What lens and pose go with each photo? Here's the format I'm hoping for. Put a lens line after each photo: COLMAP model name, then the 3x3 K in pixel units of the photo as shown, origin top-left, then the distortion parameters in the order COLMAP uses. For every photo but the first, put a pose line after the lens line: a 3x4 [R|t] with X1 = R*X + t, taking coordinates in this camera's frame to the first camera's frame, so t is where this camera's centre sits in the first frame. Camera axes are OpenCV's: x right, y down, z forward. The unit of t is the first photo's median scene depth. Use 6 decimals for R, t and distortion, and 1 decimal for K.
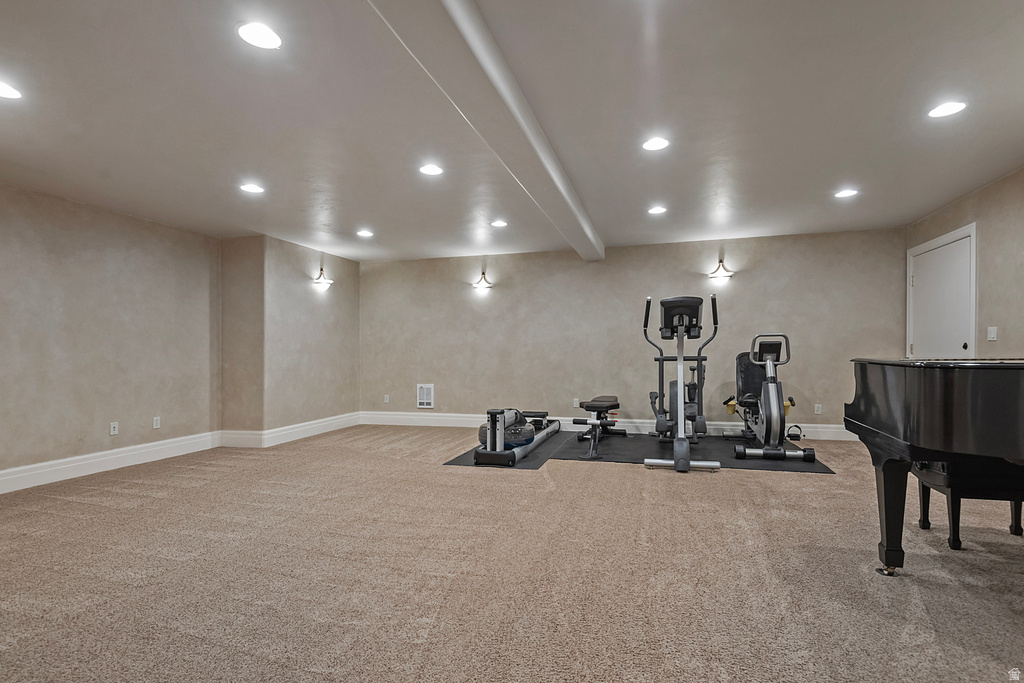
lens RADIAL K [[483.9, 0, 512.8], [0, 483.9, 347.5], [0, 0, 1]] dist [0.013200, -0.001661]
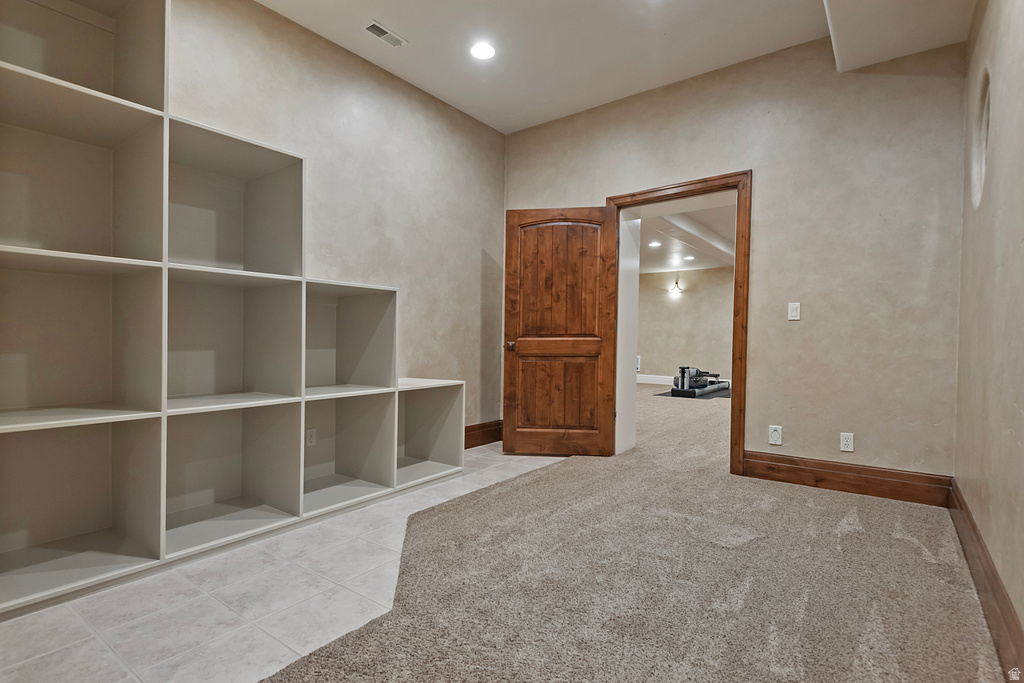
lens RADIAL K [[489.8, 0, 507.2], [0, 489.8, 345.5], [0, 0, 1]] dist [-0.004368, -0.001801]
pose [[0.930484, 0.022712, -0.365627, 0.013351], [-0.013101, 0.999501, 0.028746, 0.005754], [0.366098, -0.021958, 0.930317, -0.820998]]
